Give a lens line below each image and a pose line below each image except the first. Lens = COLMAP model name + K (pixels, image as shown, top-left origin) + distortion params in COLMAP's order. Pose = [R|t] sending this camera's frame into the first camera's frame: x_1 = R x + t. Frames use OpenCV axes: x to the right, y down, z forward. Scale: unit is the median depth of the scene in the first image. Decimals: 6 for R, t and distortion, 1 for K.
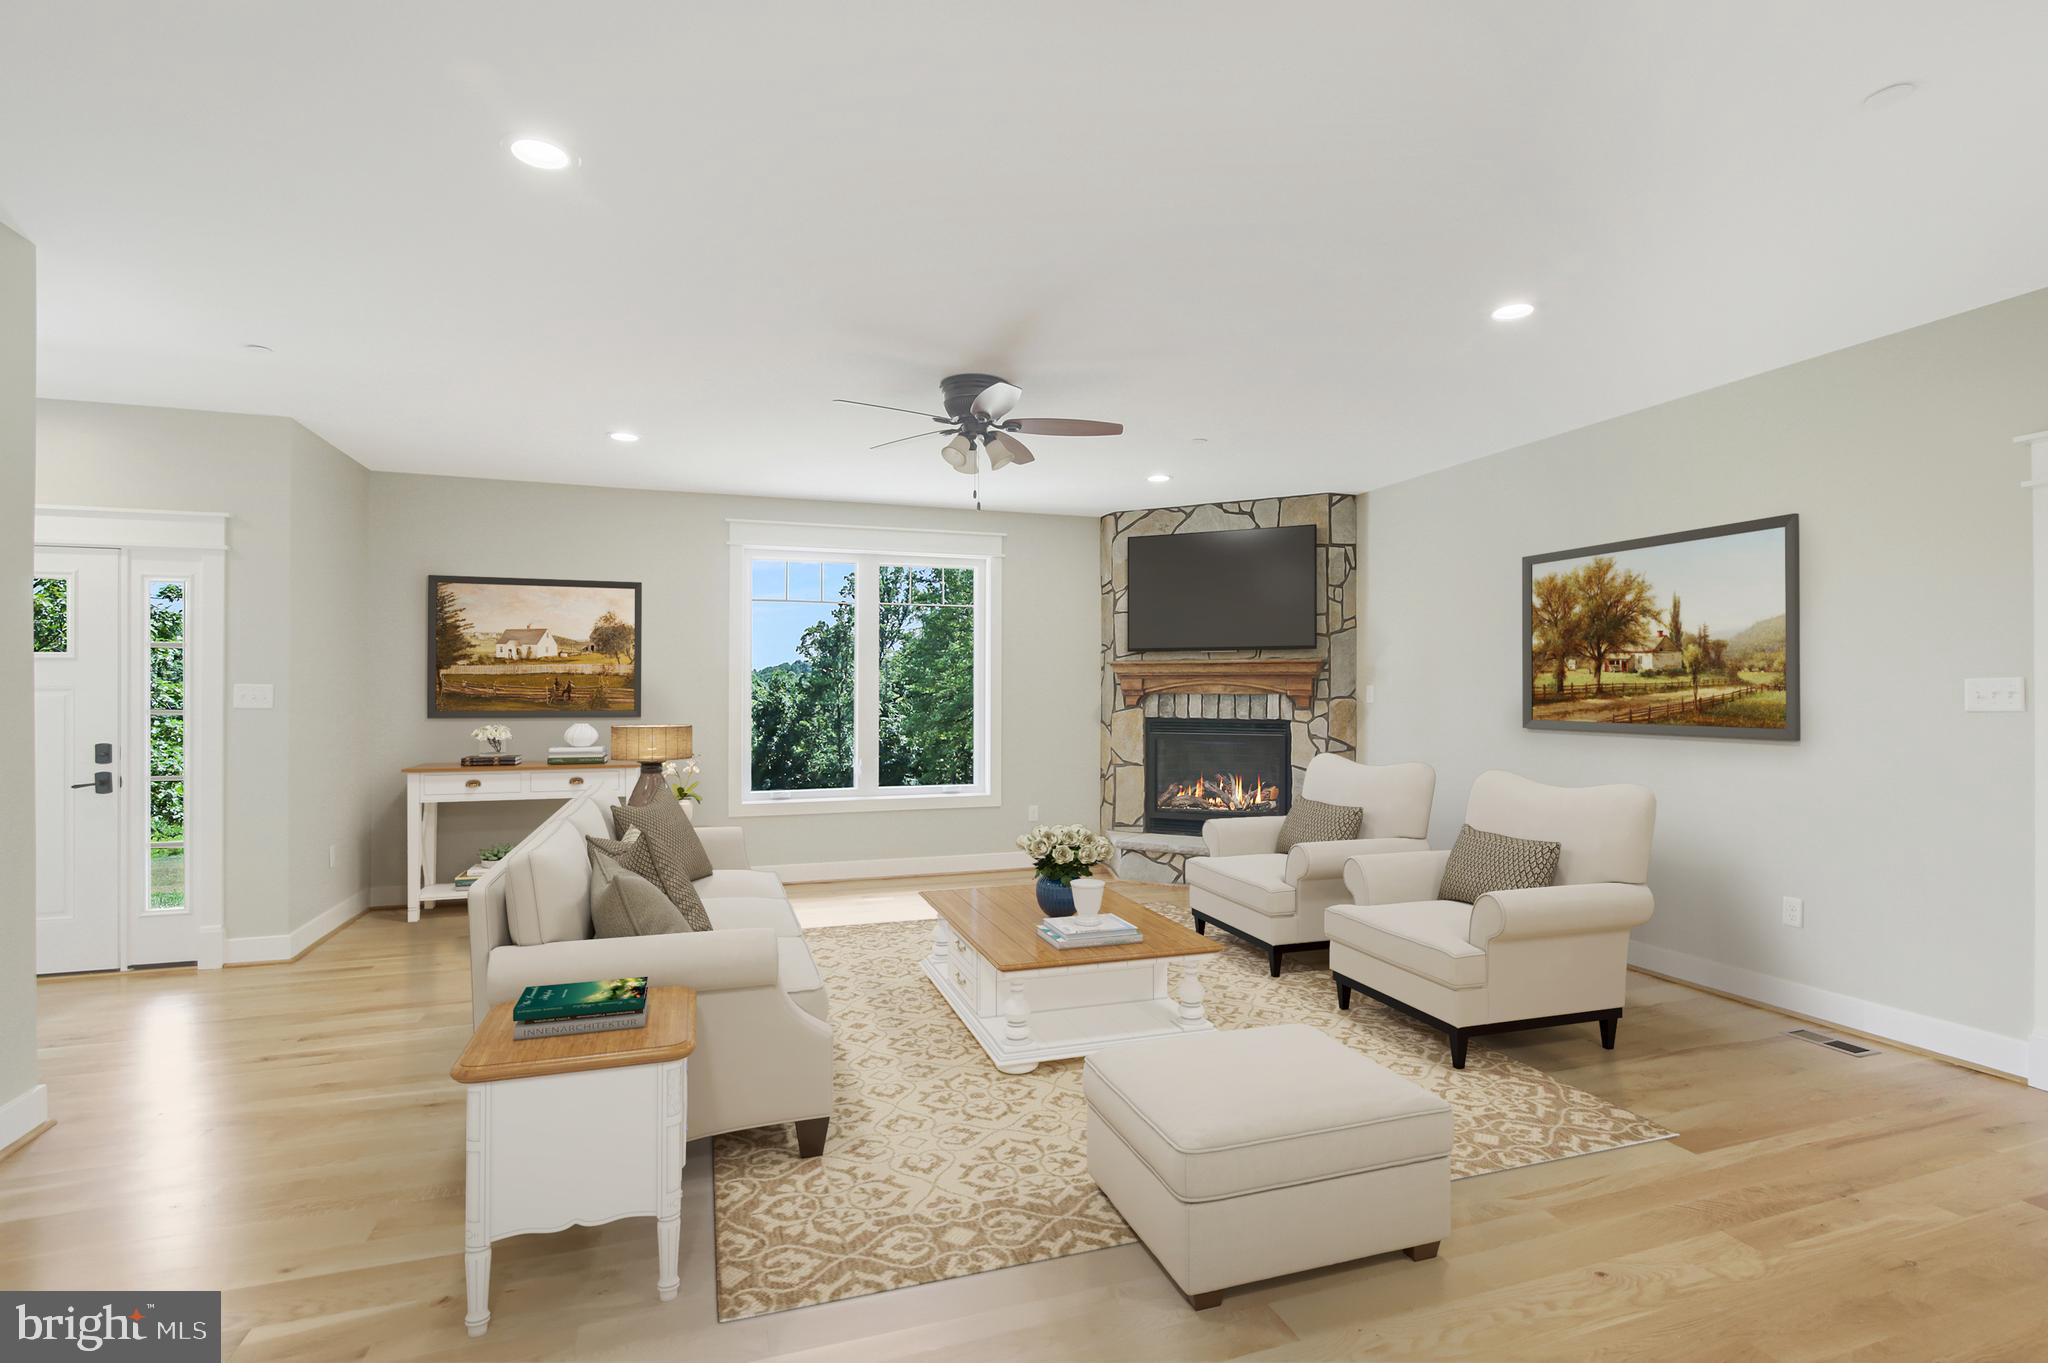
lens RADIAL K [[947.4, 0, 1025.5], [0, 947.4, 691.1], [0, 0, 1]] dist [-0.014443, -0.000243]
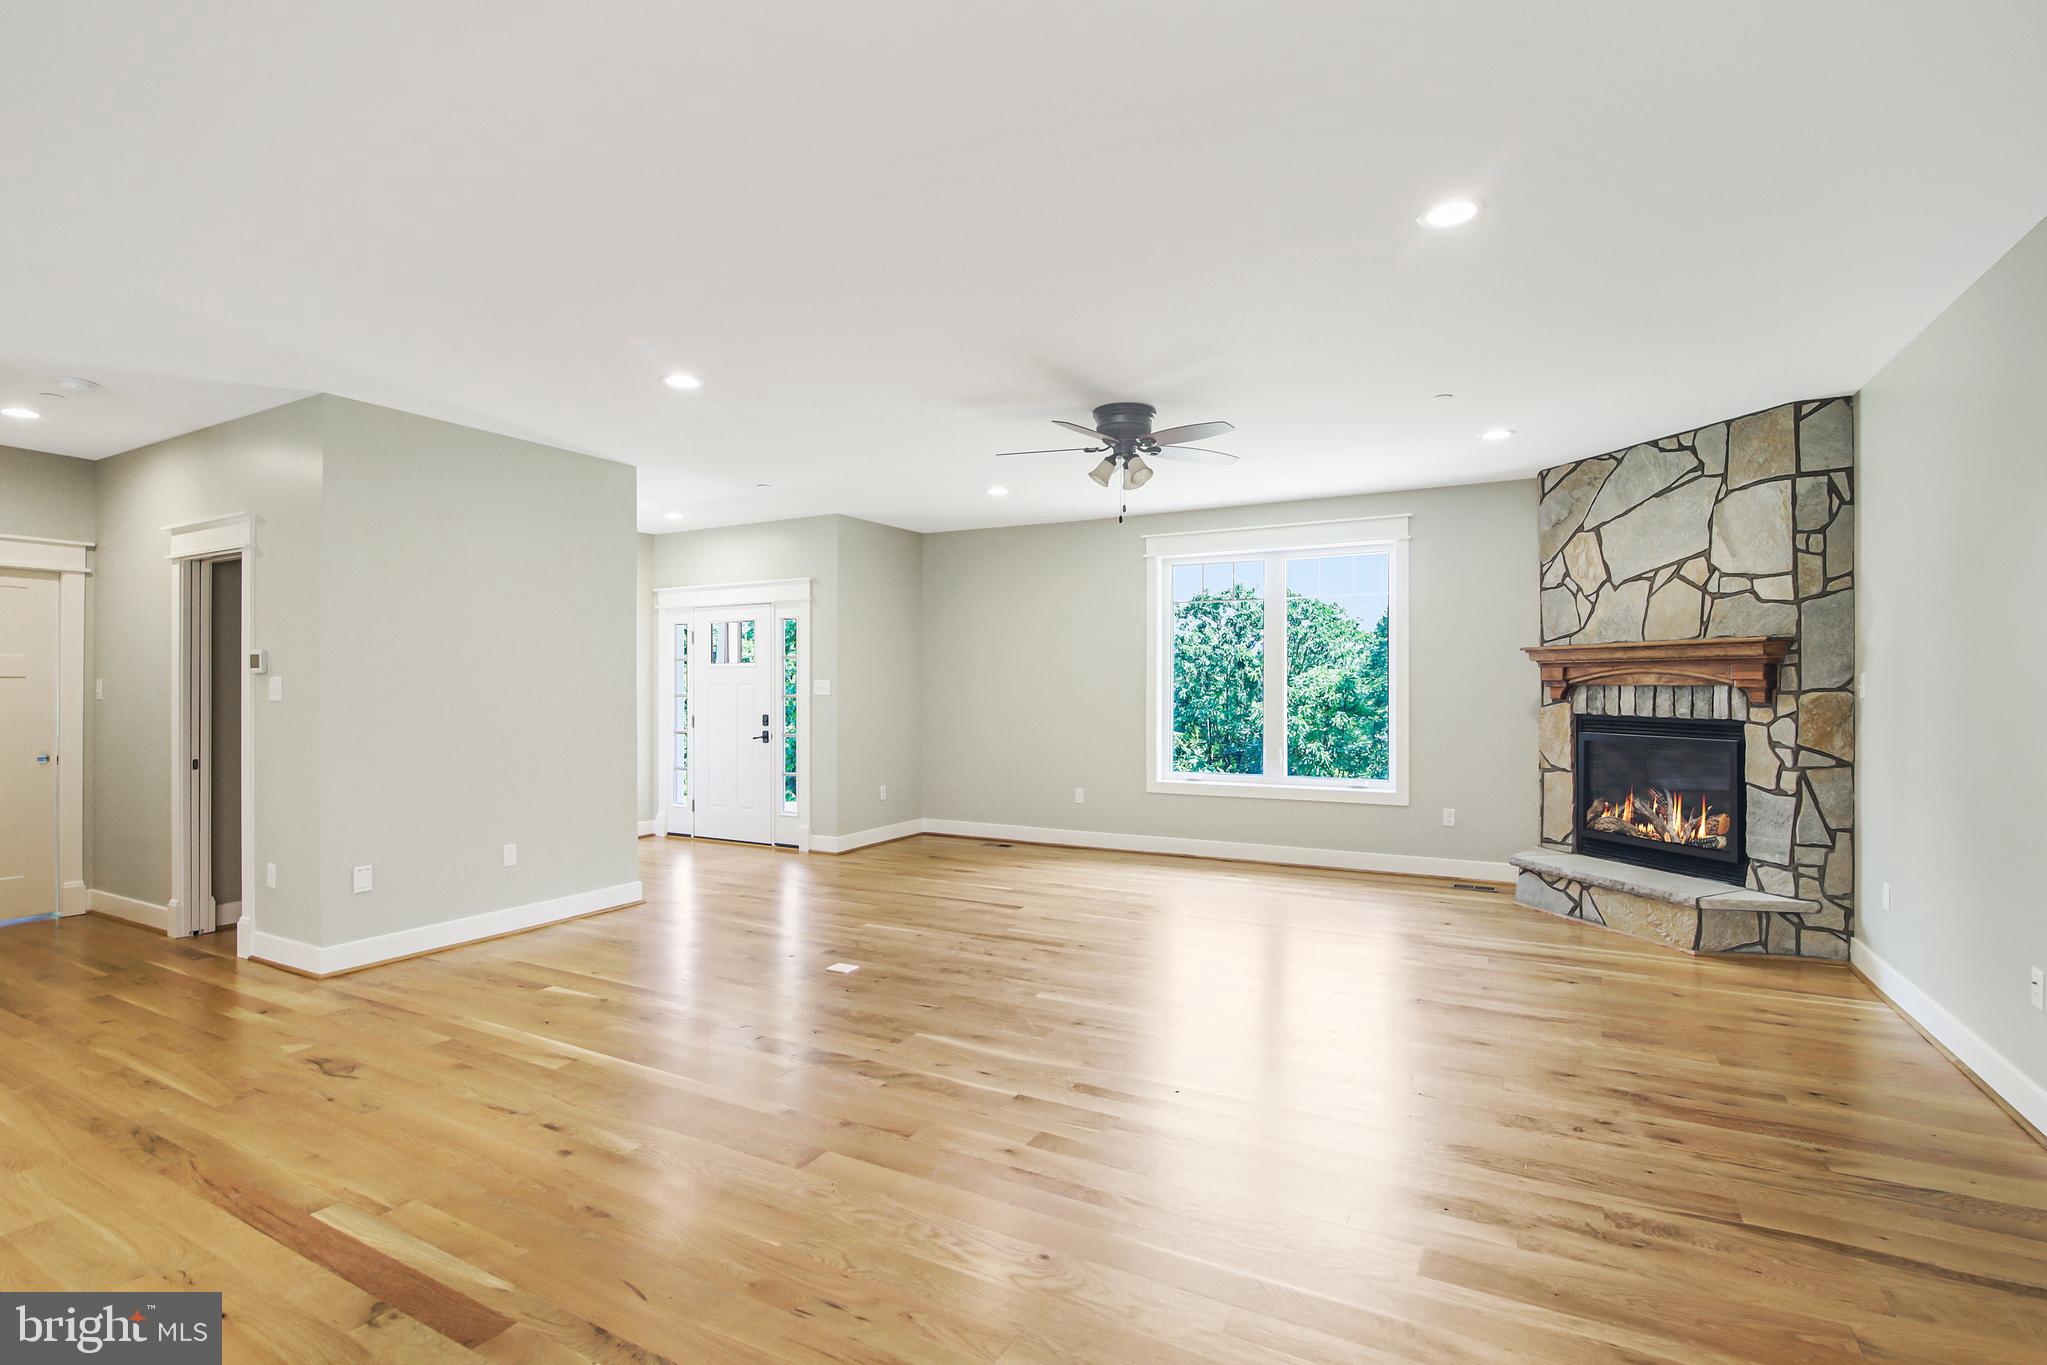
lens RADIAL K [[964.2, 0, 1030.8], [0, 964.2, 671.7], [0, 0, 1]] dist [-0.016382, 0.000051]
pose [[0.678306, -0.011122, -0.734696, 0.446902], [0.003790, 0.999925, -0.011638, -0.000879], [0.734770, 0.005109, 0.678297, 0.090310]]
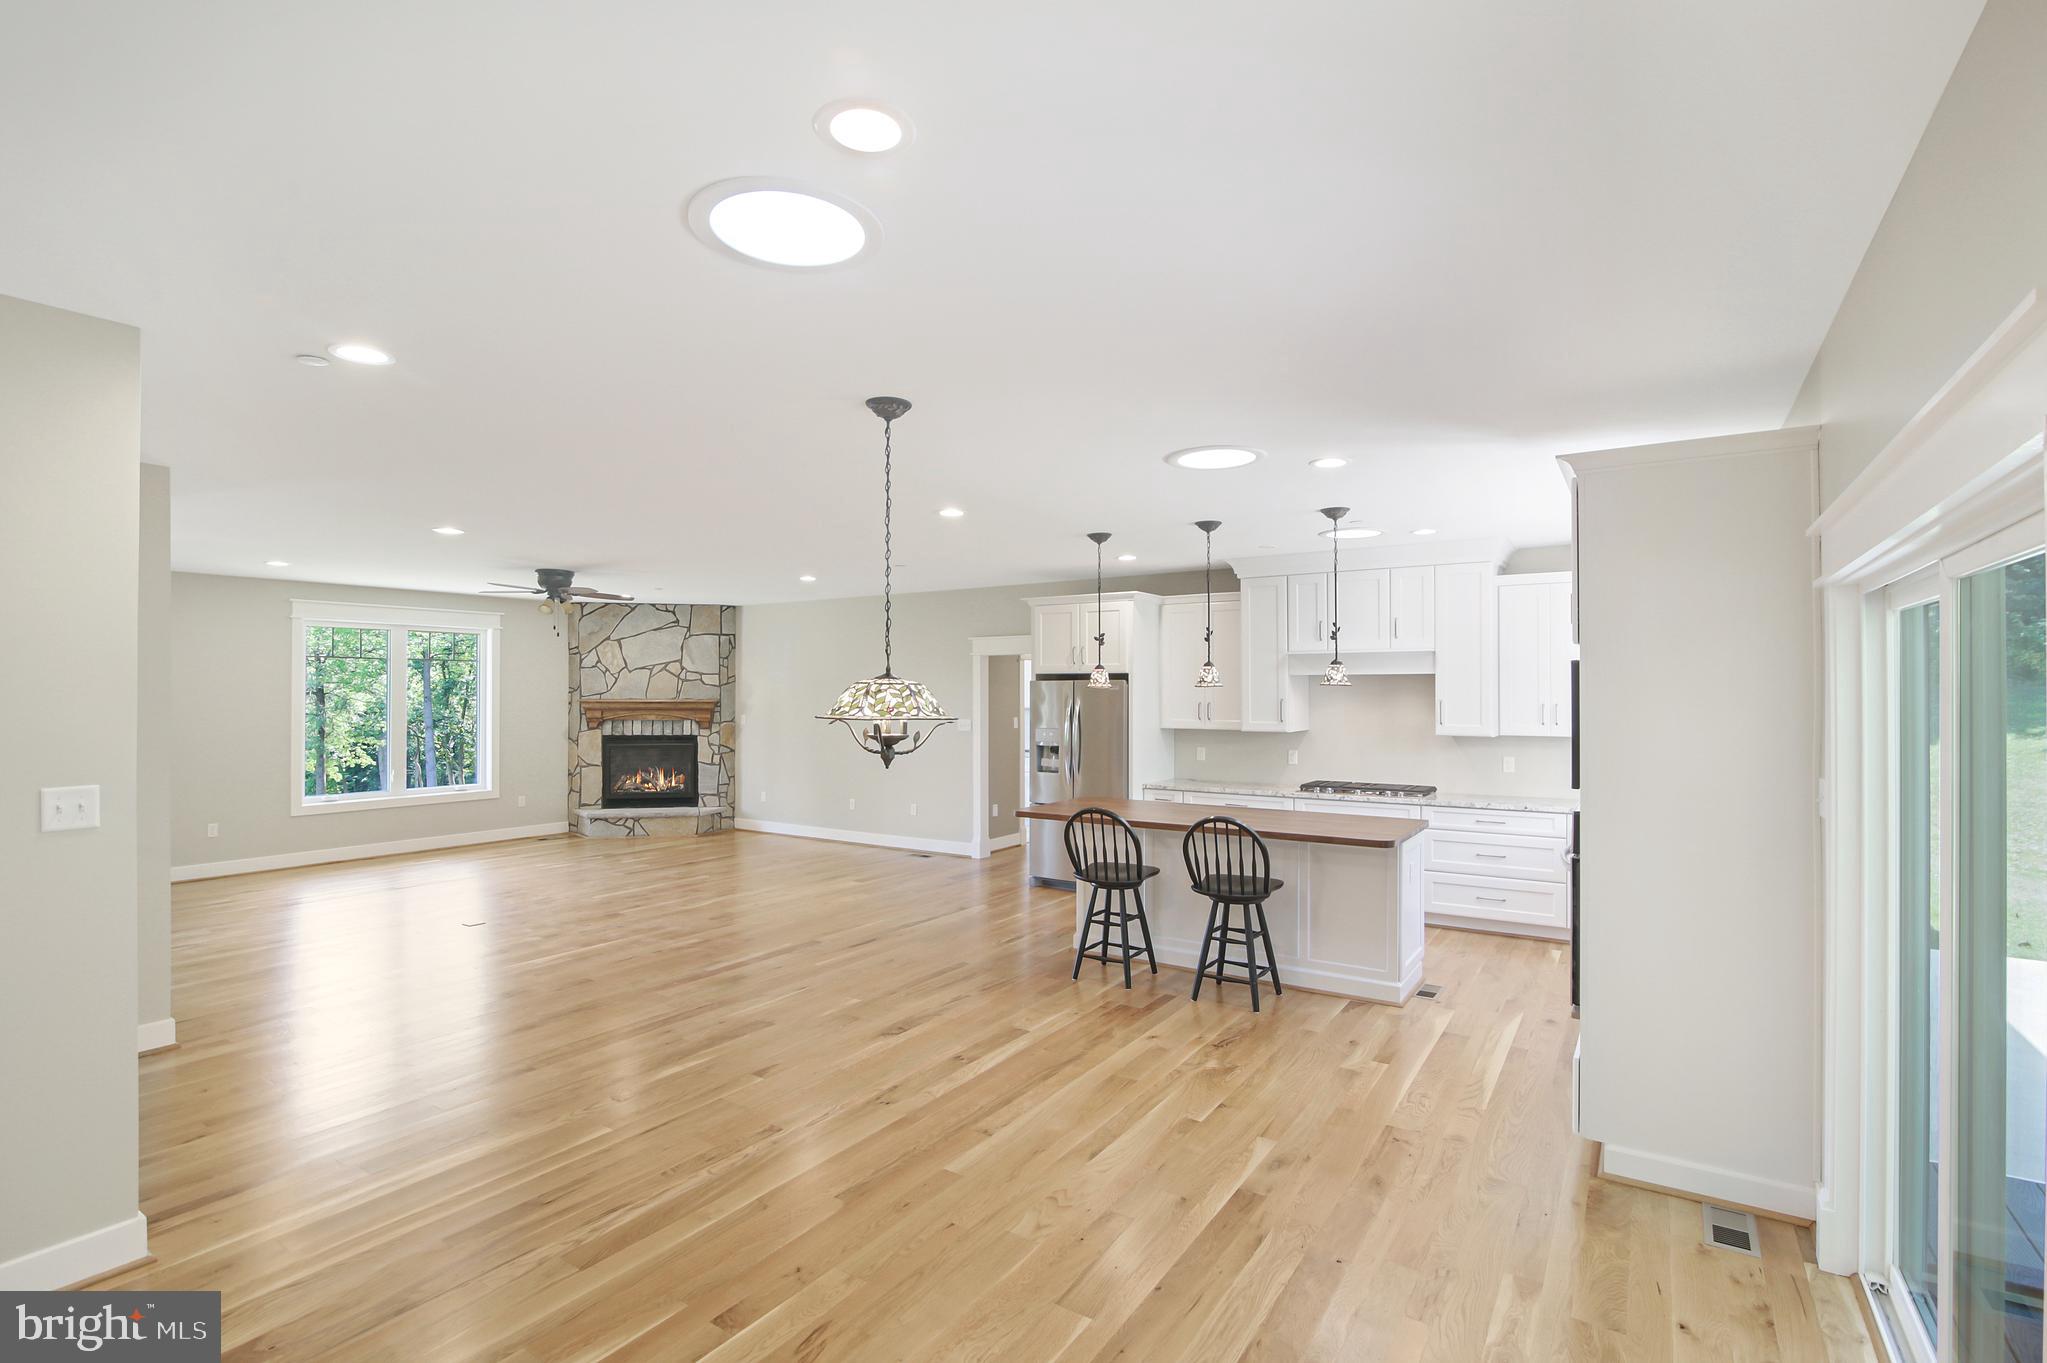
lens RADIAL K [[946.9, 0, 1025.0], [0, 946.9, 691.1], [0, 0, 1]] dist [-0.014443, -0.000243]
pose [[0.787650, 0.002837, 0.616116, -0.304875], [-0.003906, 0.999992, 0.000388, -0.051755], [-0.616111, -0.002712, 0.787655, -0.706338]]
